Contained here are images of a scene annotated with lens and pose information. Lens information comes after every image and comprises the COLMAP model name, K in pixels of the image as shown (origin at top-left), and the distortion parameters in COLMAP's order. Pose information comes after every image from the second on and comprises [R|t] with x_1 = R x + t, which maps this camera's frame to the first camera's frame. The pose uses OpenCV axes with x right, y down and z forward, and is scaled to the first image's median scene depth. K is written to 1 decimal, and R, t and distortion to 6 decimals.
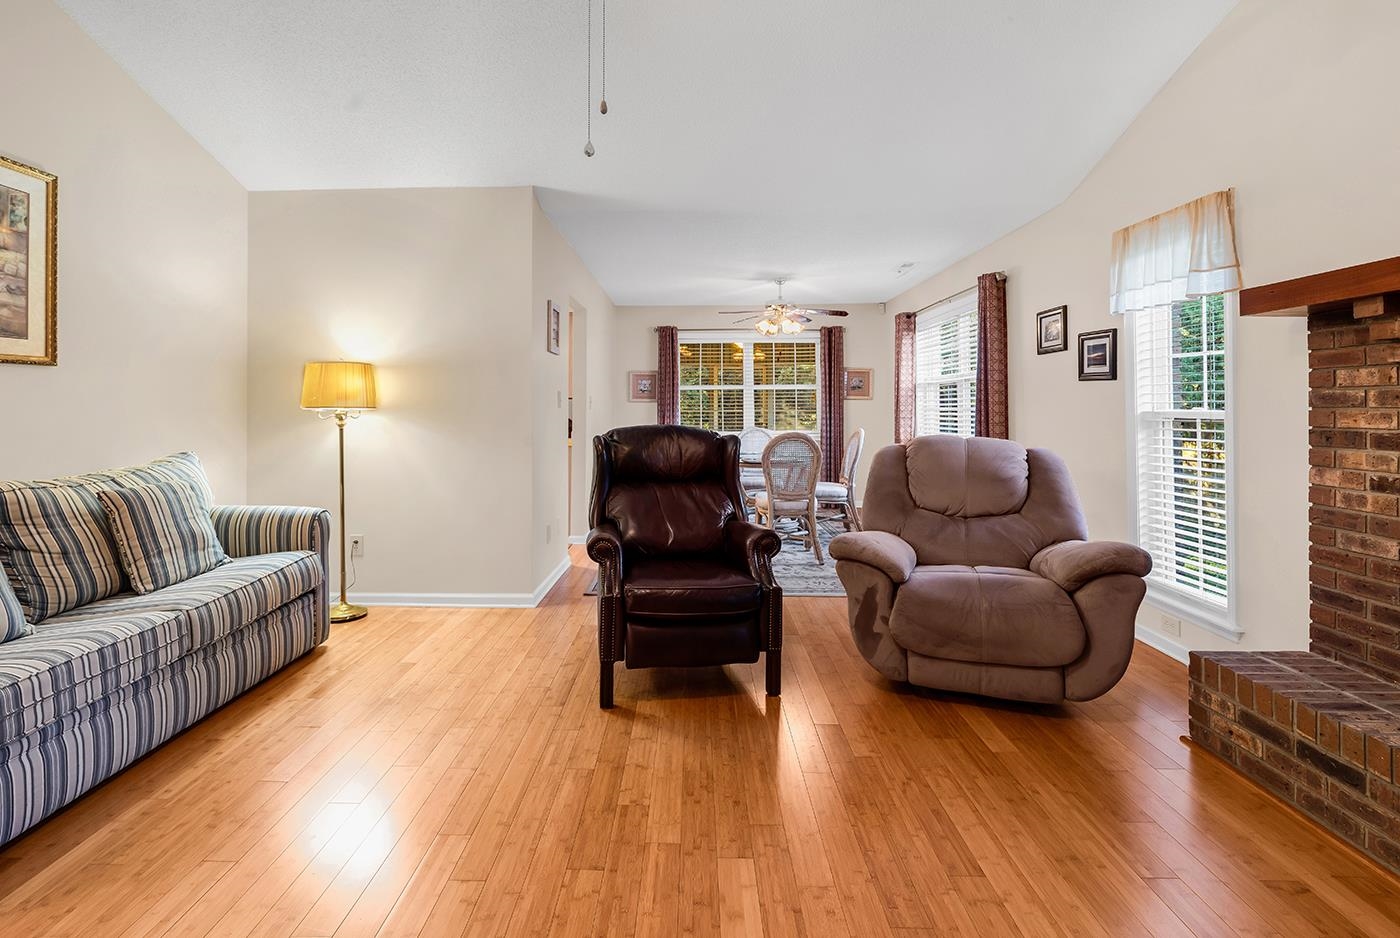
lens RADIAL K [[653.0, 0, 704.7], [0, 653.0, 398.2], [0, 0, 1]] dist [0.003802, -0.001244]
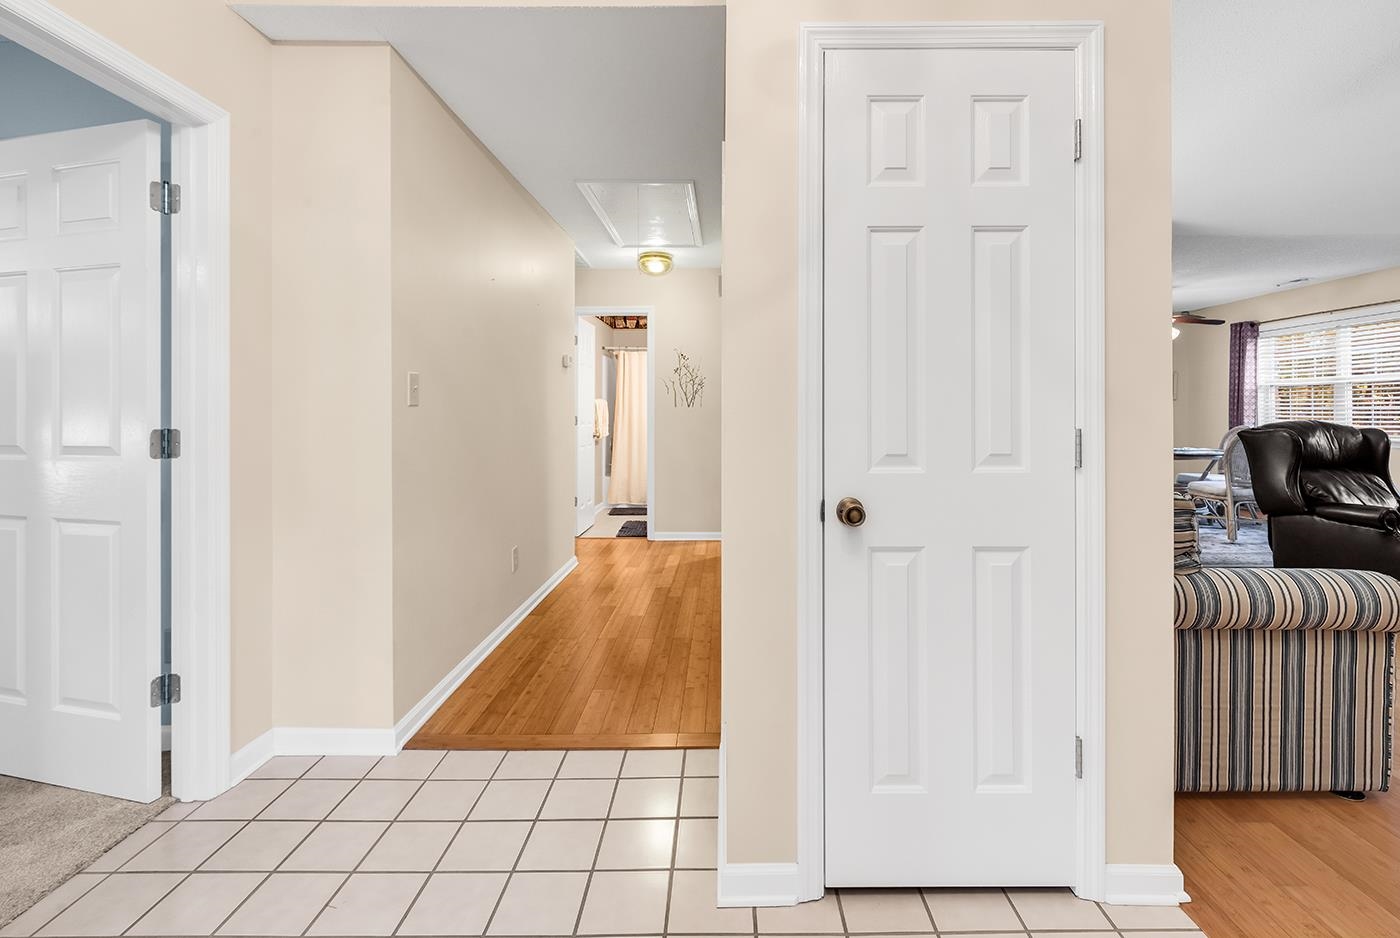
lens RADIAL K [[653.0, 0, 707.1], [0, 653.0, 410.7], [0, 0, 1]] dist [0.003802, -0.001244]
pose [[0.998992, 0.003885, 0.044720, -1.519309], [-0.004795, 0.999783, 0.020271, 0.006237], [-0.044632, -0.020465, 0.998794, -0.178417]]
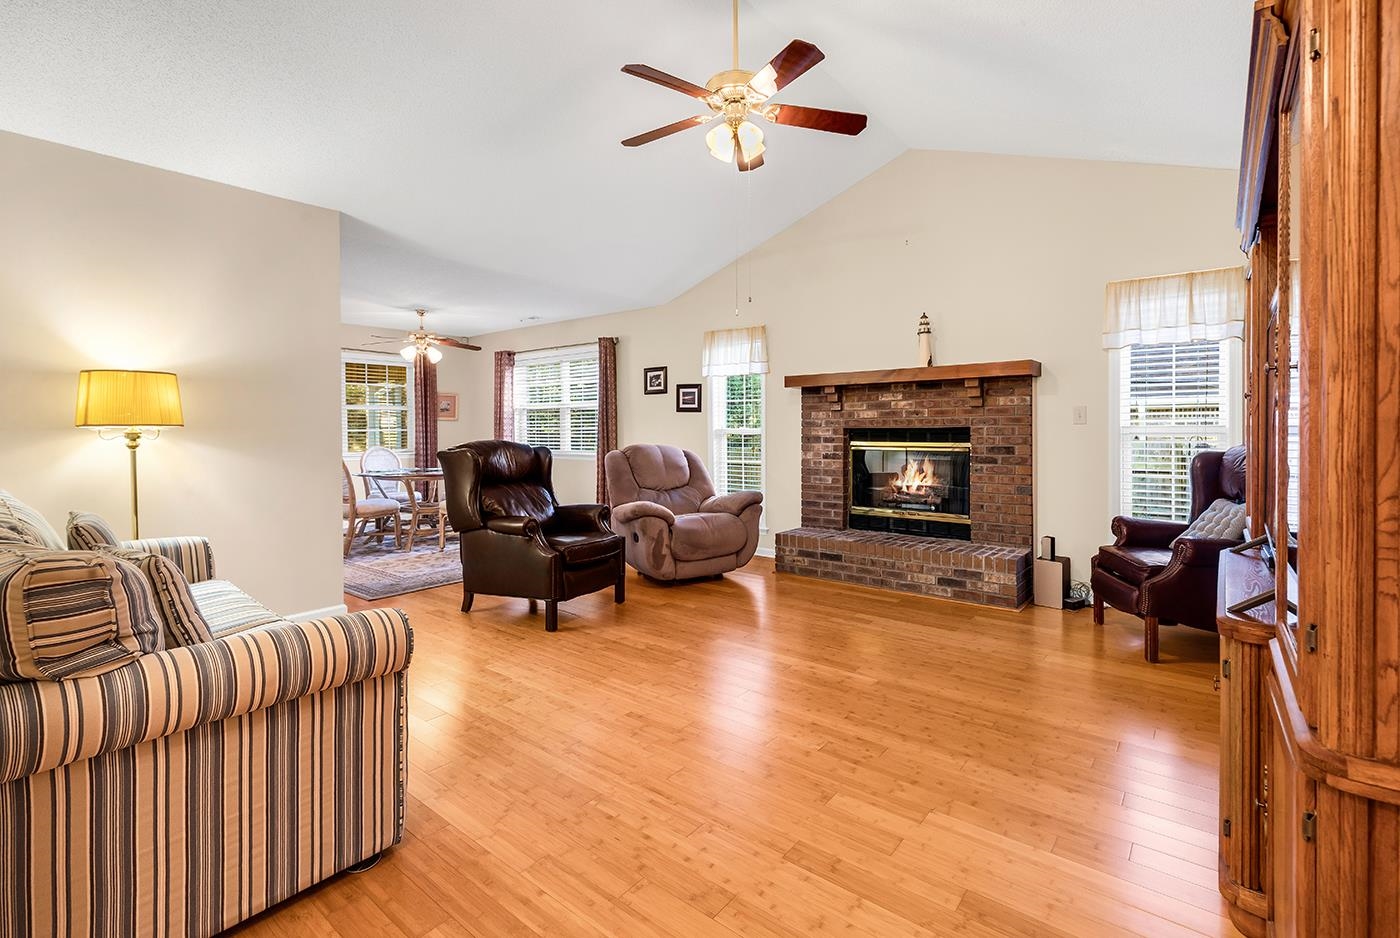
lens RADIAL K [[653.0, 0, 748.2], [0, 653.0, 429.4], [0, 0, 1]] dist [0.003802, -0.001244]
pose [[0.555924, -0.000239, 0.831233, -1.065738], [-0.011695, 0.999899, 0.008108, 0.005111], [-0.831151, -0.014229, 0.555865, -0.160130]]
